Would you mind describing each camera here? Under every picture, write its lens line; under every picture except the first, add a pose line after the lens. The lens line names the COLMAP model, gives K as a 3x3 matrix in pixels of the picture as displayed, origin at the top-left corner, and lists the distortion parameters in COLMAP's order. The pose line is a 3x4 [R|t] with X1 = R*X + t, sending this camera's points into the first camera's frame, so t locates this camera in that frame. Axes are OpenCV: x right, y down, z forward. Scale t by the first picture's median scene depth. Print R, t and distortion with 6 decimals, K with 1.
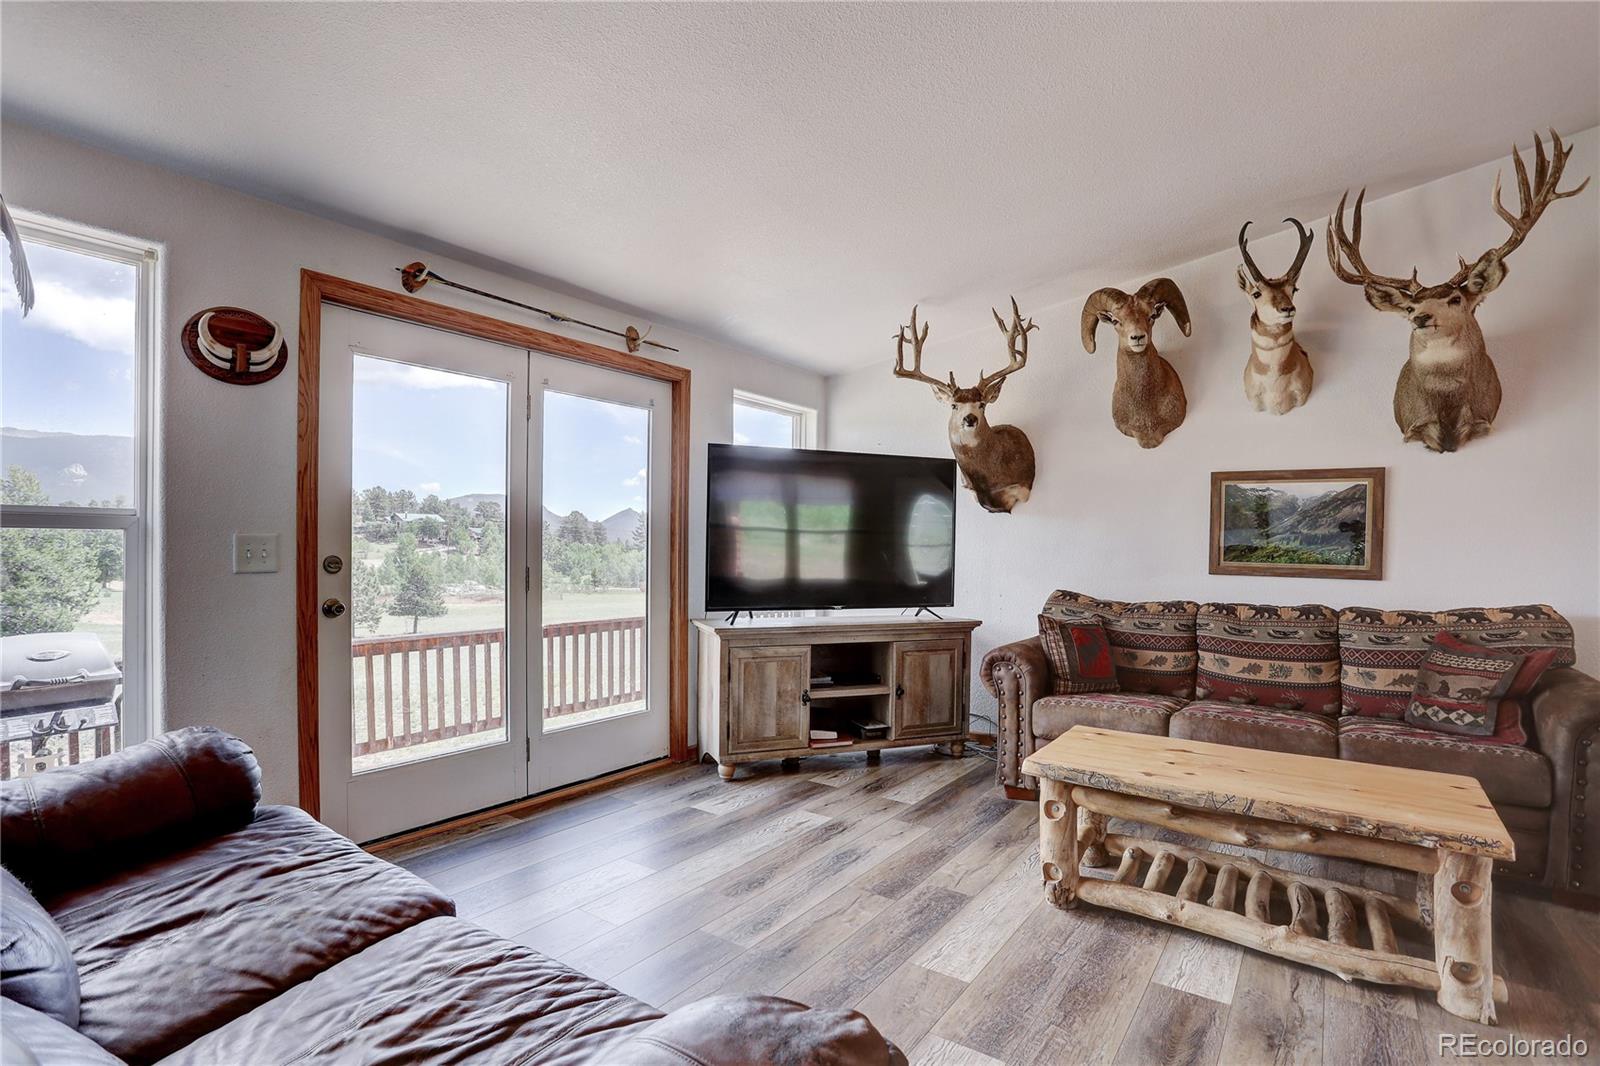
lens RADIAL K [[787.5, 0, 799.7], [0, 787.5, 552.9], [0, 0, 1]] dist [-0.046859, 0.000438]
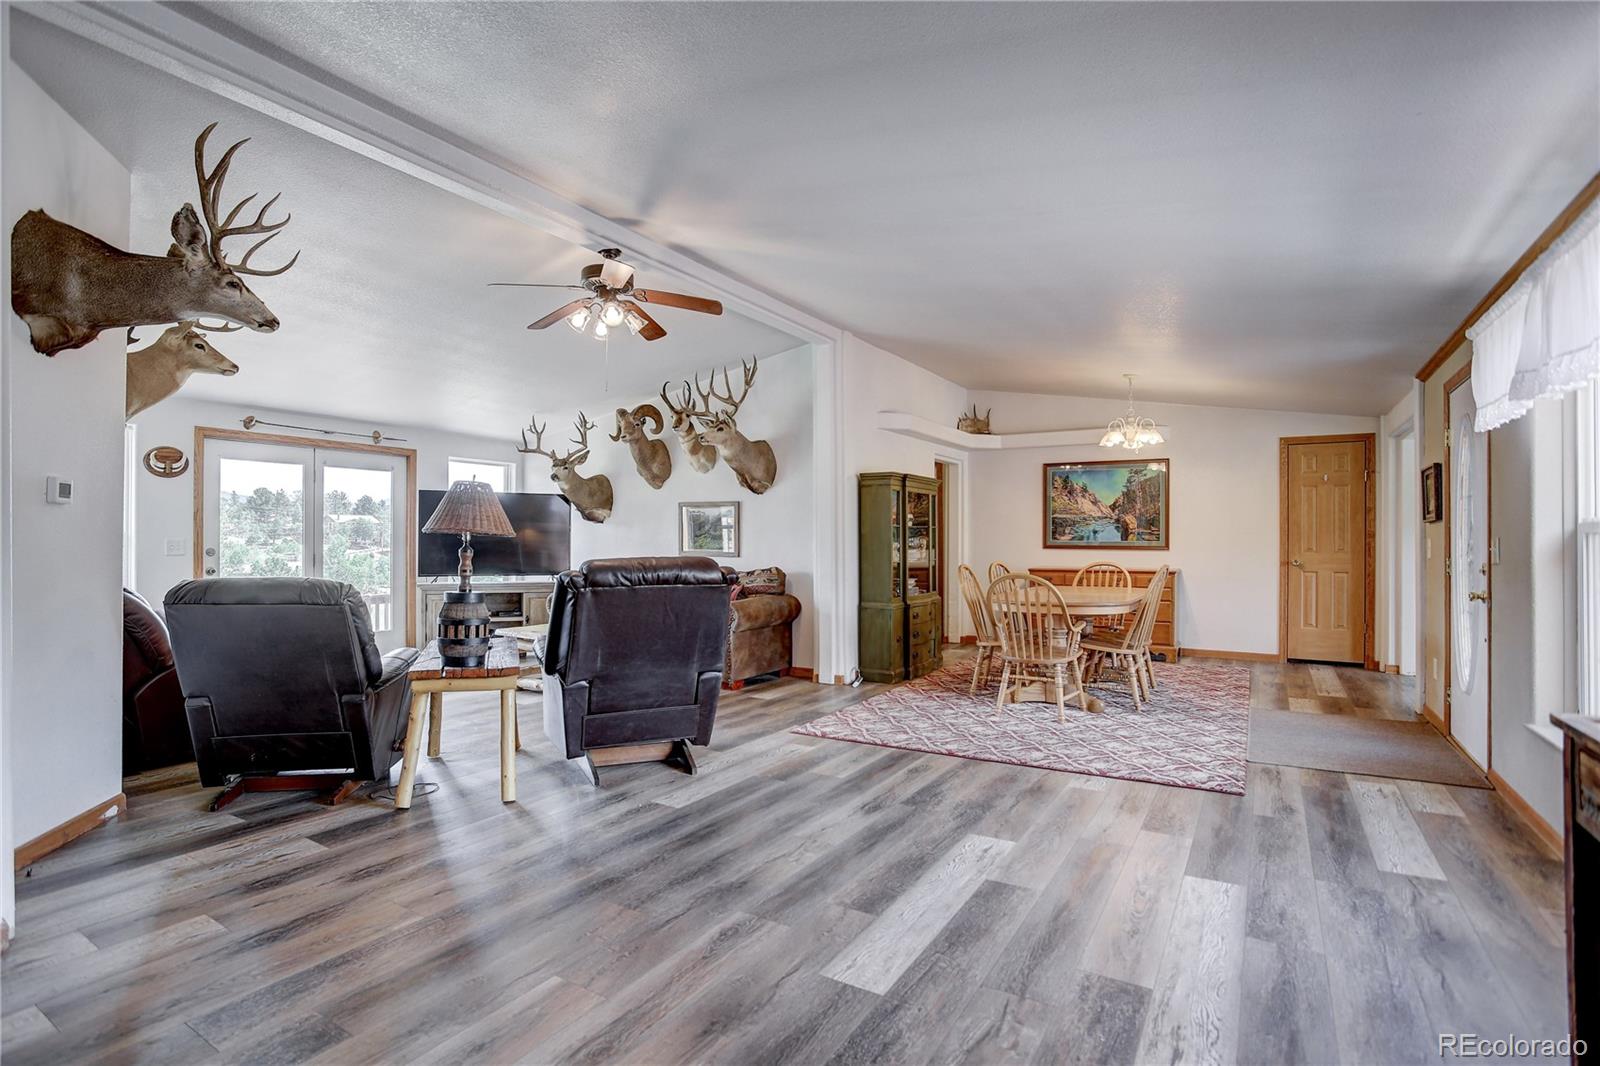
lens RADIAL K [[780.7, 0, 784.4], [0, 780.7, 540.6], [0, 0, 1]] dist [-0.041768, 0.010692]
pose [[0.998484, -0.008543, 0.054367, 0.805951], [0.009257, 0.999874, -0.012906, 0.021269], [-0.054250, 0.013390, 0.998438, -1.125253]]
